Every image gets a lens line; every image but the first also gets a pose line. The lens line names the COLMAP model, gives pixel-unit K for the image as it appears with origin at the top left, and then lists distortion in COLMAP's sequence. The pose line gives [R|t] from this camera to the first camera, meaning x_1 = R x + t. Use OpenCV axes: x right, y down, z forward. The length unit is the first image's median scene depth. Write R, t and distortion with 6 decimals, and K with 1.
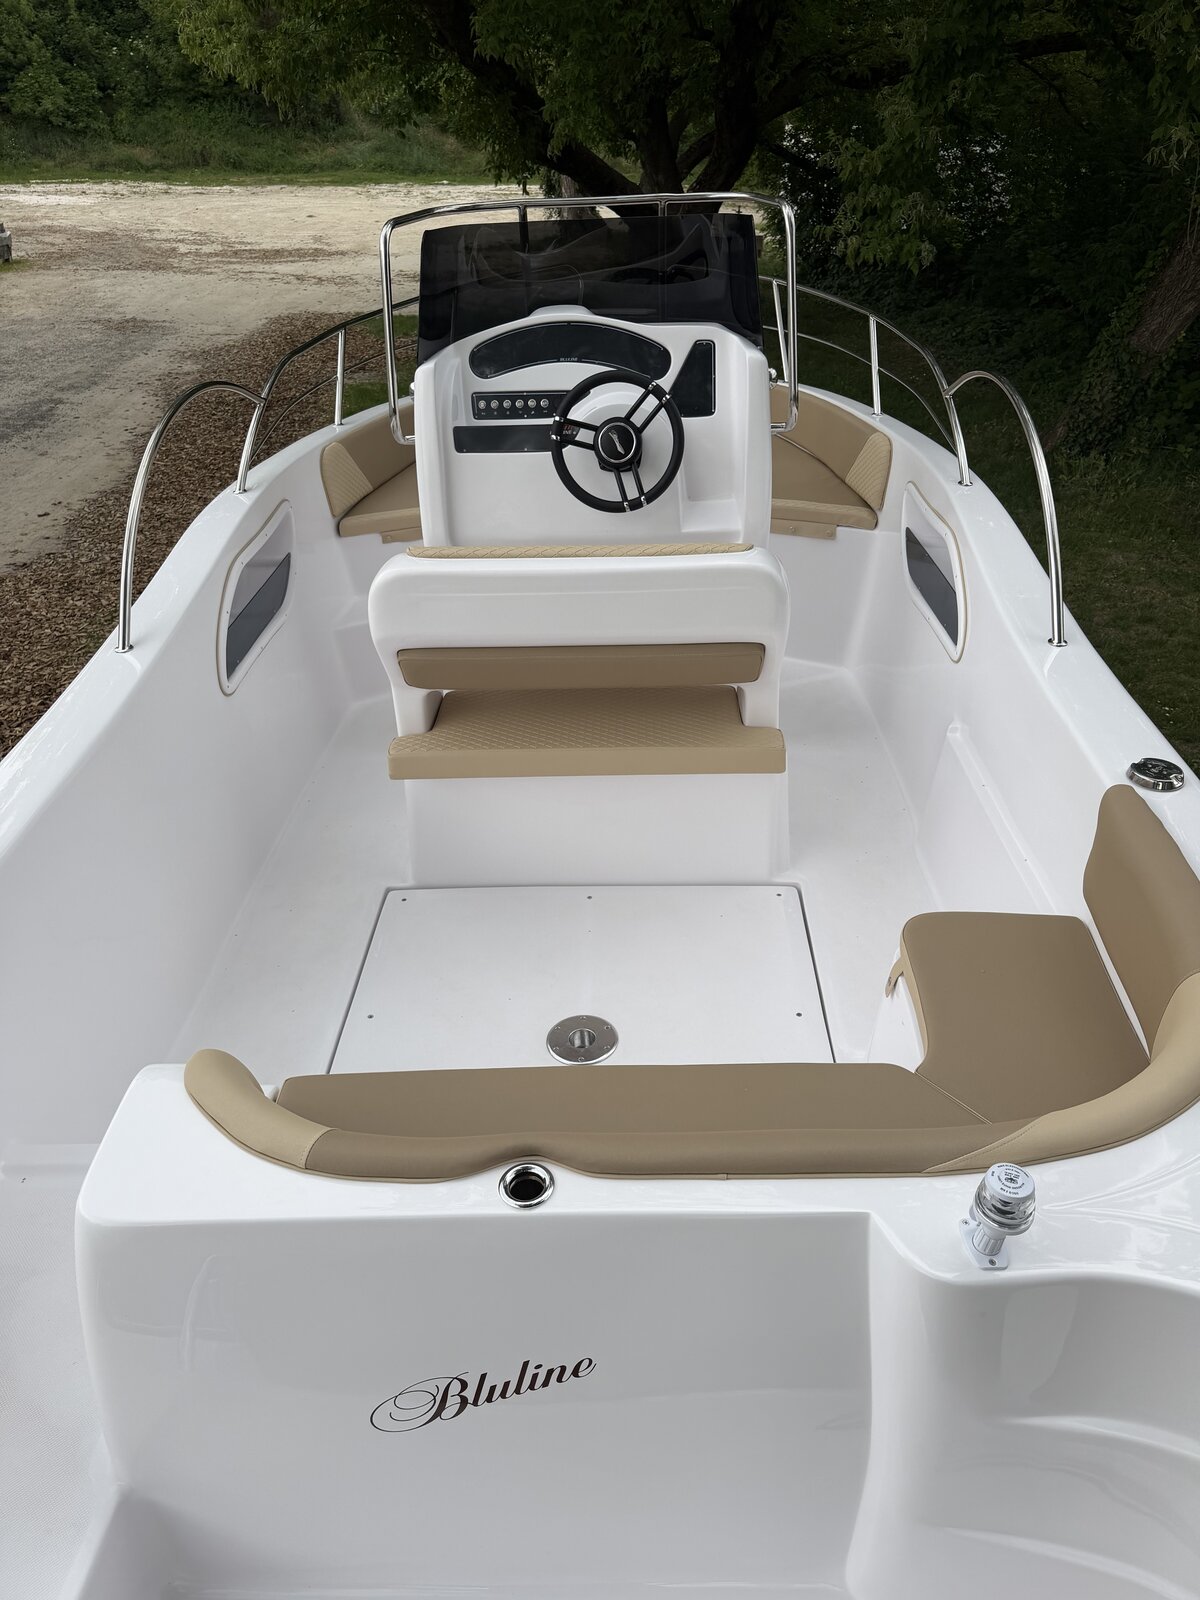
lens RADIAL K [[1120.6, 0, 593.8], [0, 1120.6, 803.3], [0, 0, 1]] dist [0.024355, -0.027506]
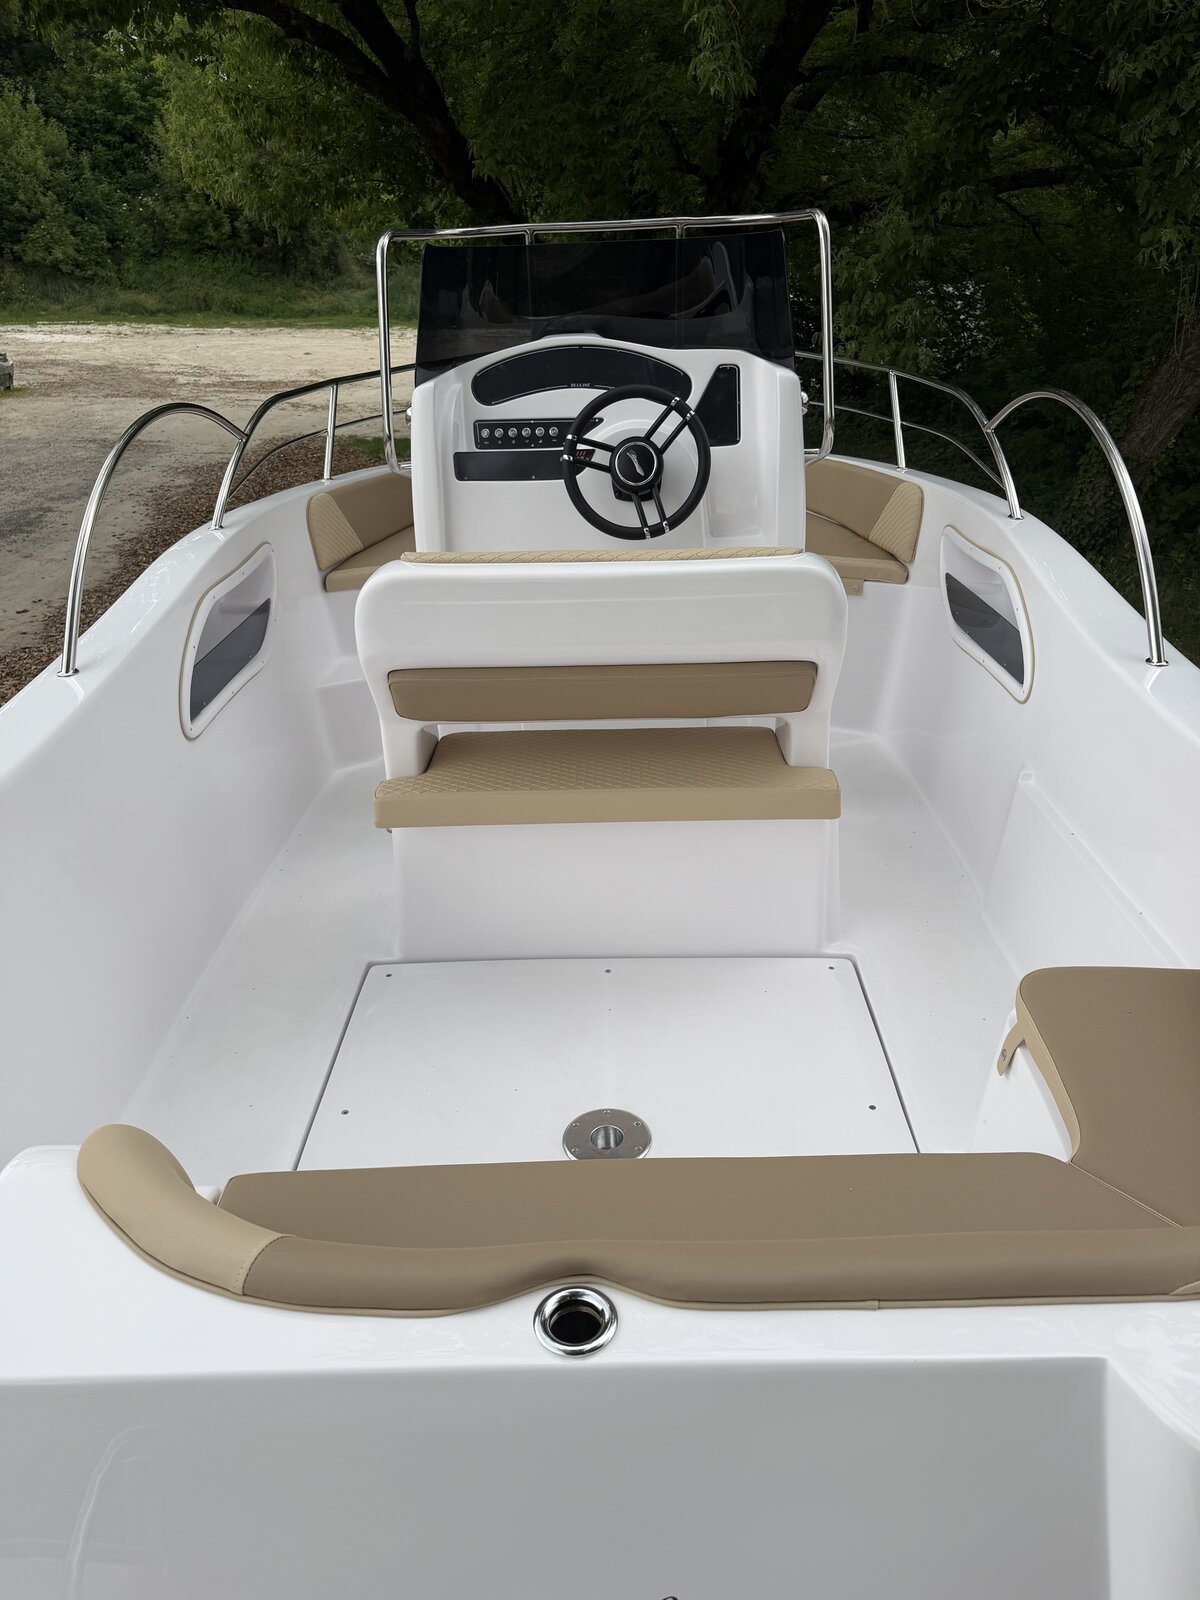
lens RADIAL K [[1120.6, 0, 593.8], [0, 1120.6, 803.3], [0, 0, 1]] dist [0.024355, -0.027506]
pose [[0.999902, 0.000140, 0.014015, -0.017708], [0.001401, 0.993949, -0.109834, 0.033385], [-0.013946, 0.109843, 0.993851, 0.093187]]
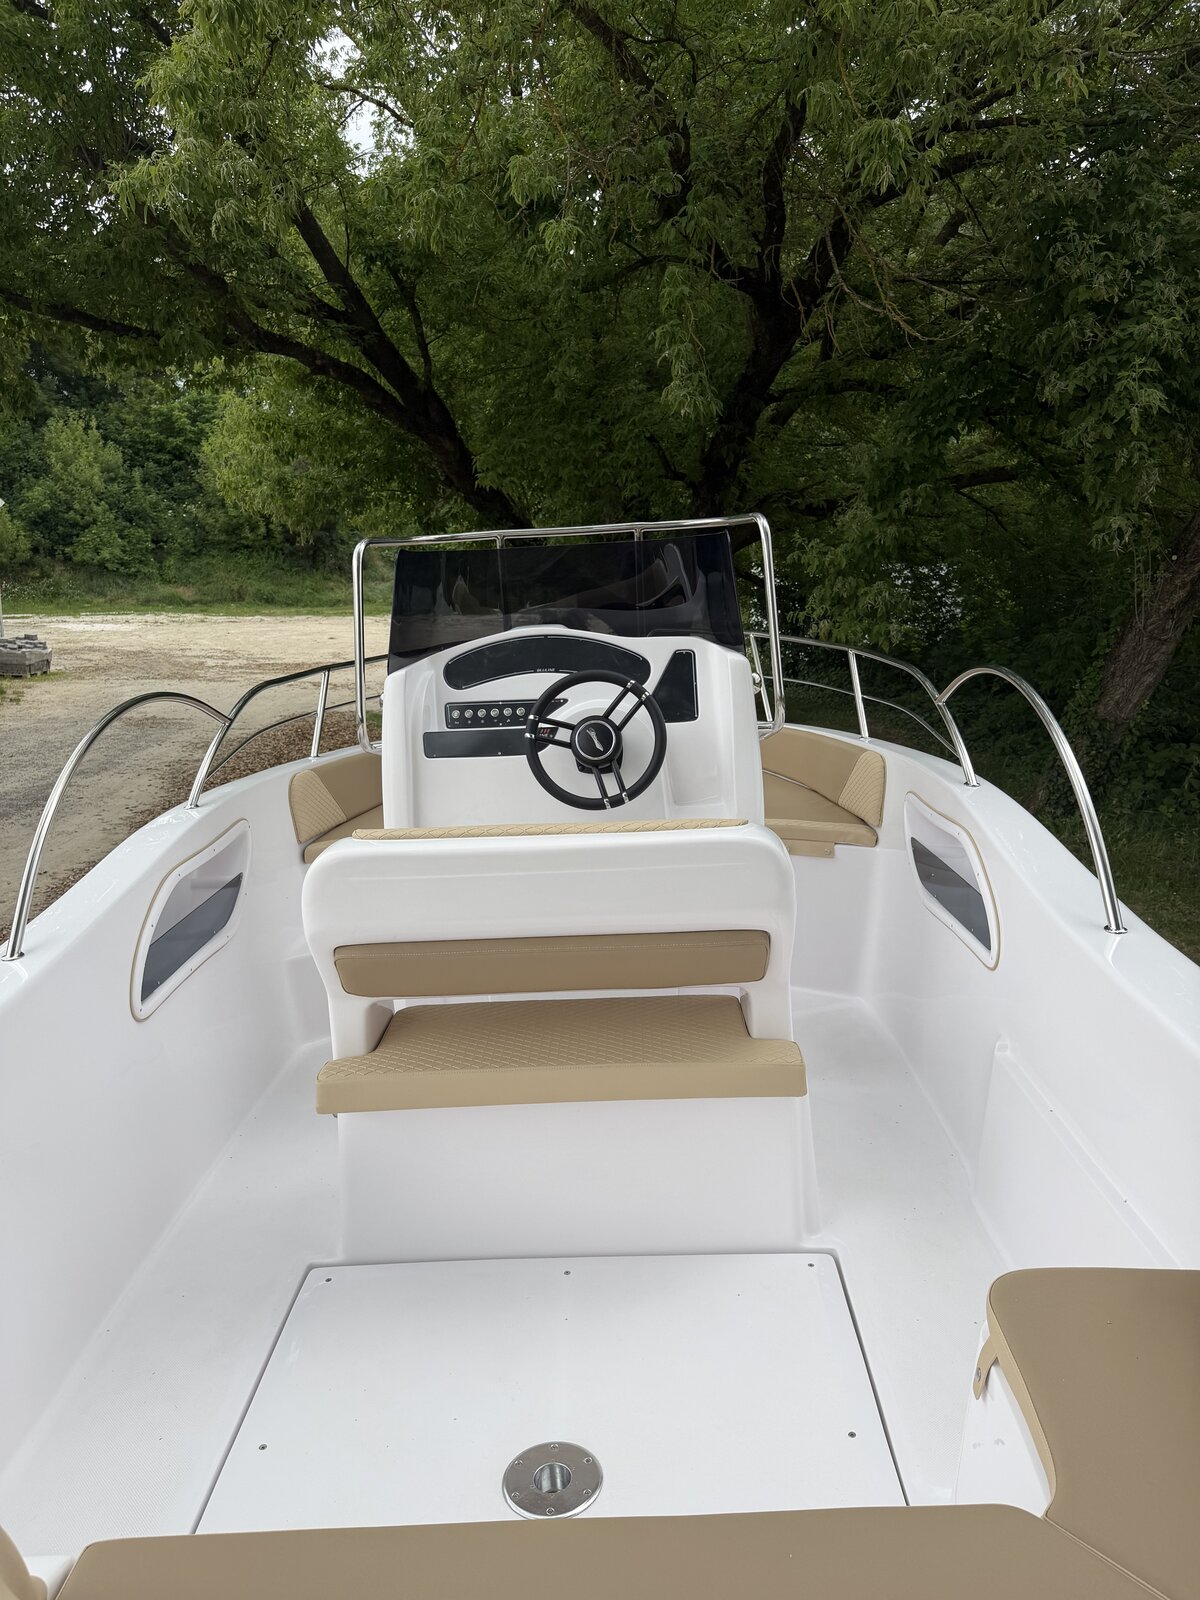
lens RADIAL K [[1104.5, 0, 596.2], [0, 1104.5, 807.2], [0, 0, 1]] dist [0.157171, -0.314181]
pose [[0.999895, -0.013234, 0.005880, 0.010384], [0.014432, 0.944314, -0.328729, 0.024286], [-0.001203, 0.328779, 0.944406, 0.099370]]
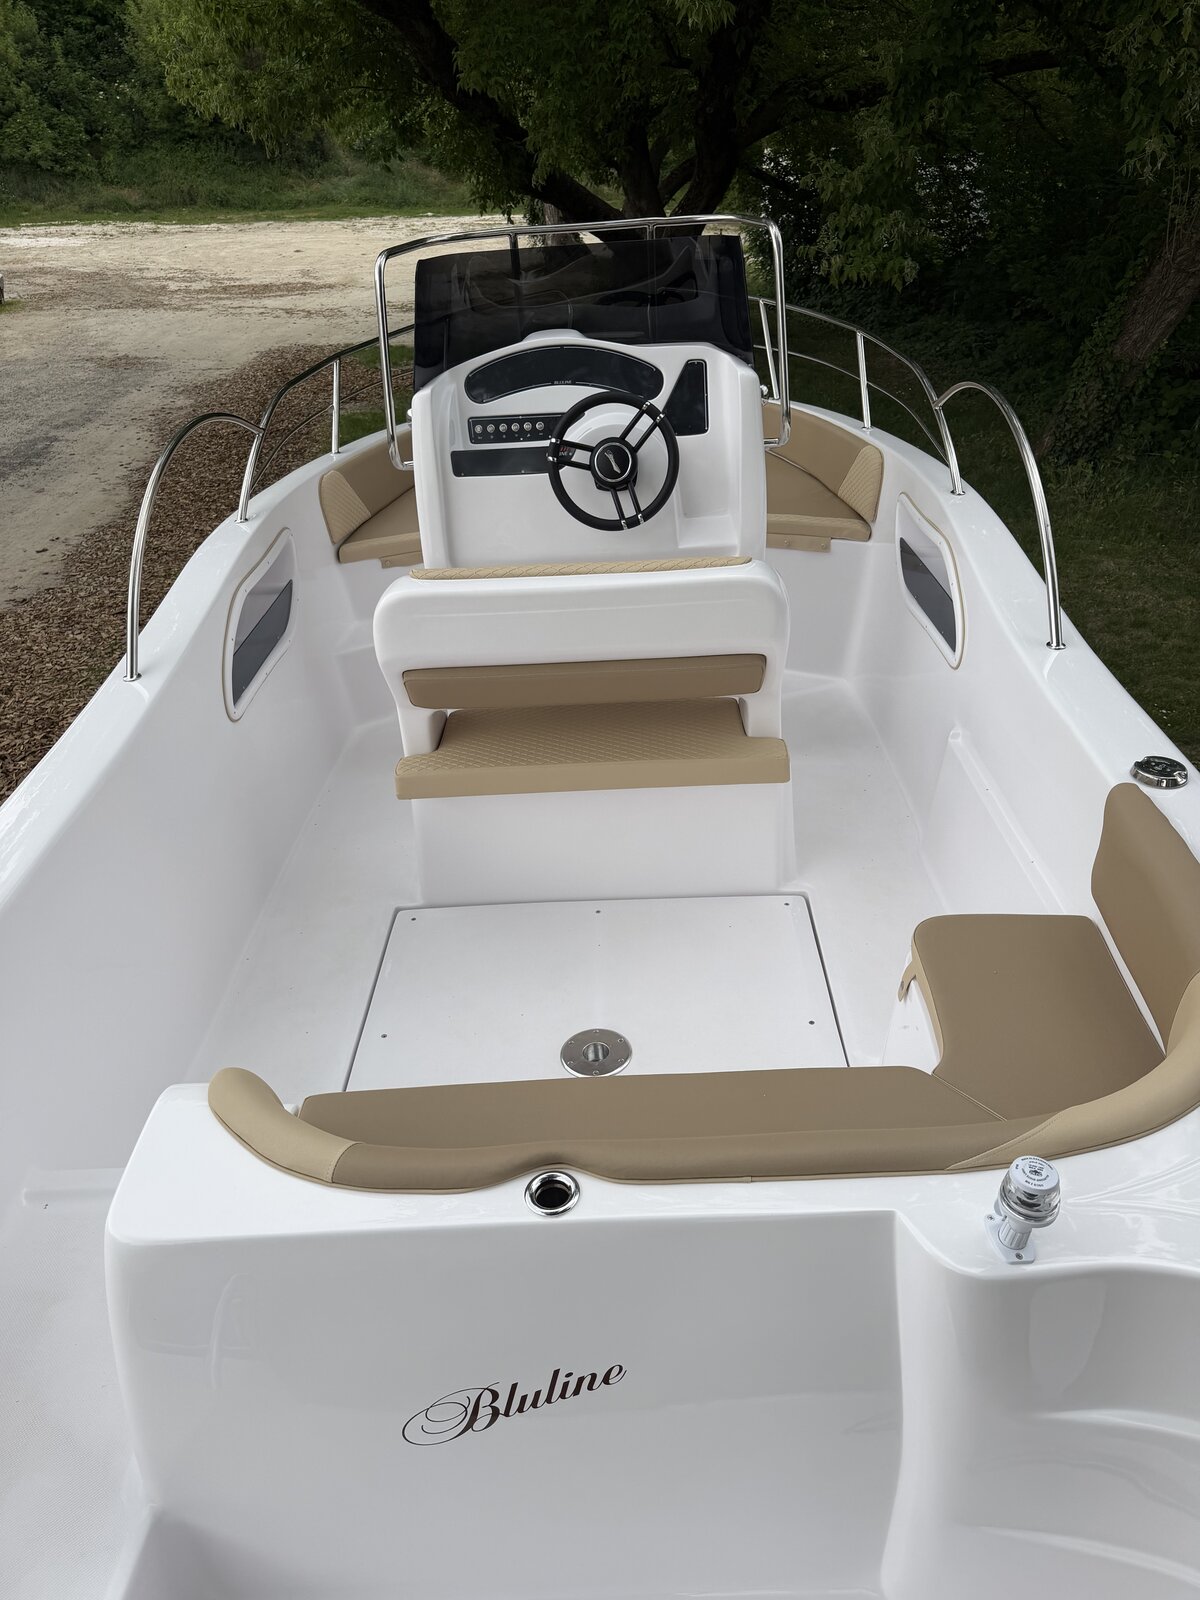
lens RADIAL K [[1118.7, 0, 590.4], [0, 1118.7, 800.1], [0, 0, 1]] dist [0.029598, -0.033256]
pose [[0.999629, -0.027211, -0.001506, -0.004437], [0.027173, 0.999408, -0.021082, 0.003081], [0.002079, 0.021033, 0.999777, -0.003934]]
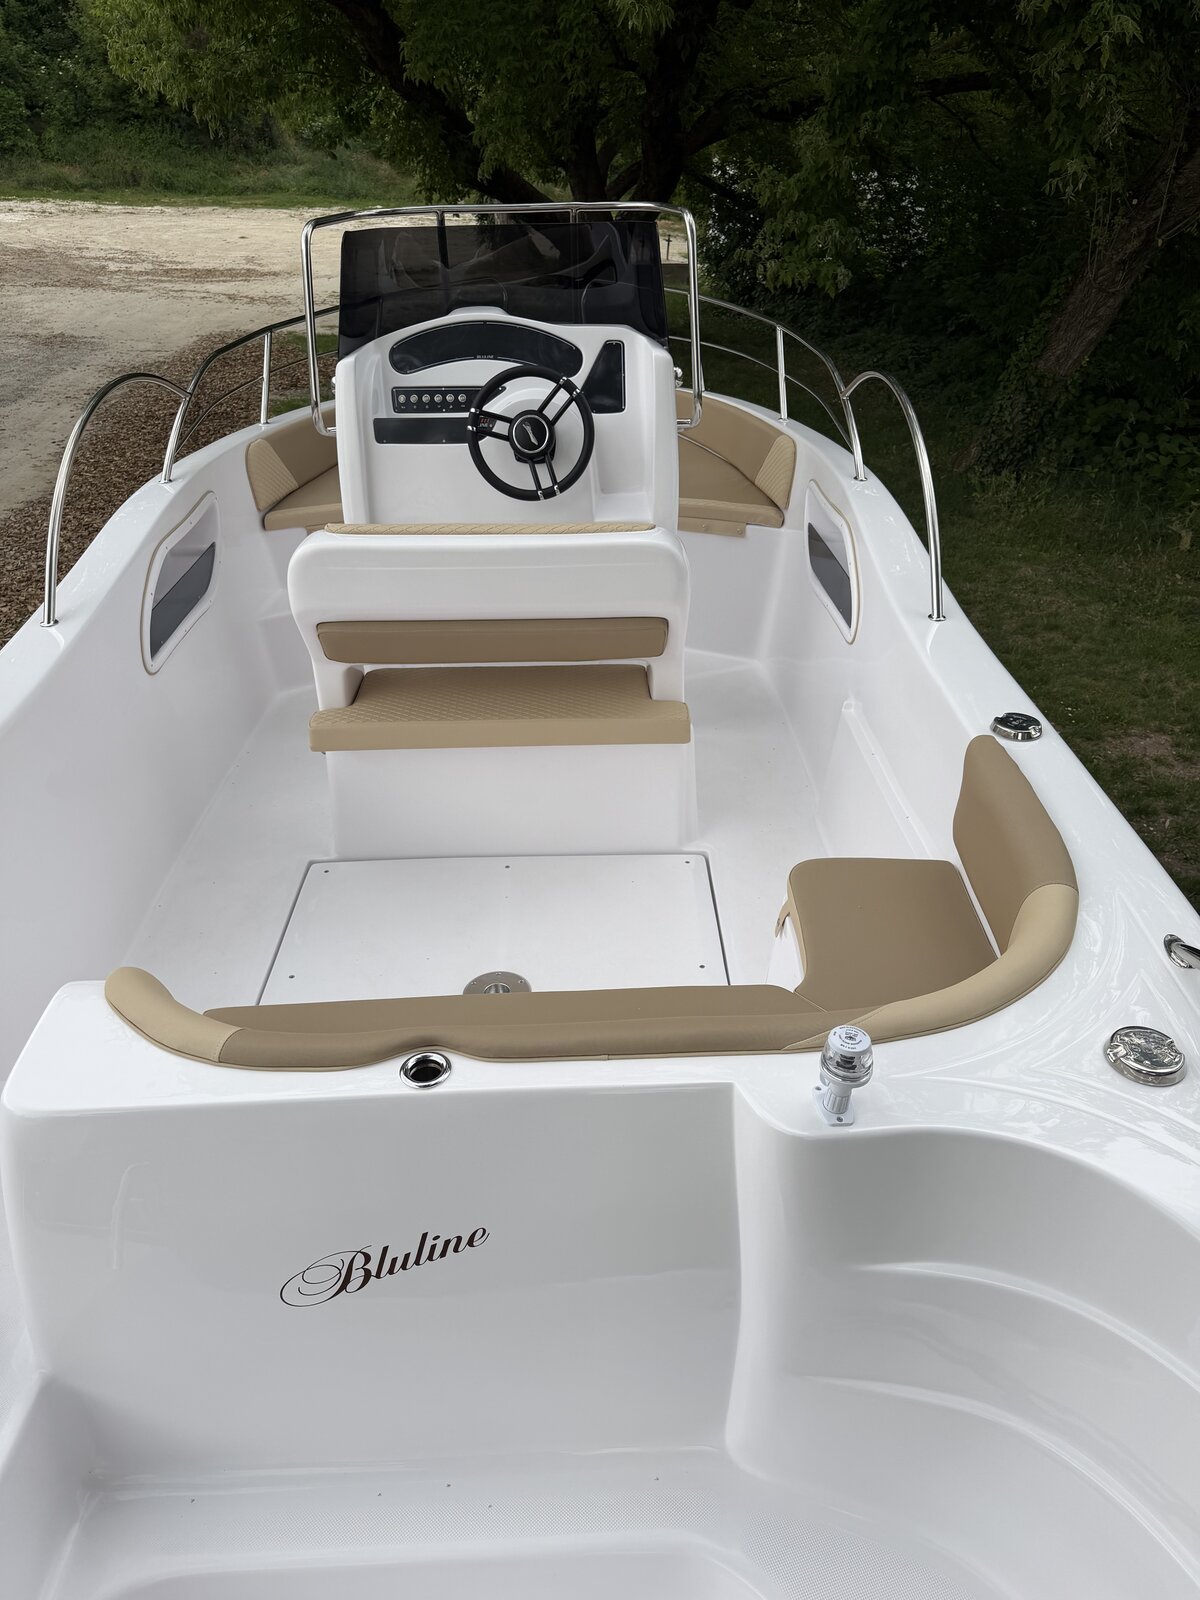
lens RADIAL K [[1122.3, 0, 591.0], [0, 1122.3, 804.7], [0, 0, 1]] dist [0.021365, -0.024428]
pose [[0.998662, -0.007123, 0.051215, 0.014340], [0.008147, 0.999770, -0.019820, 0.031773], [-0.051062, 0.020211, 0.998491, -0.030757]]
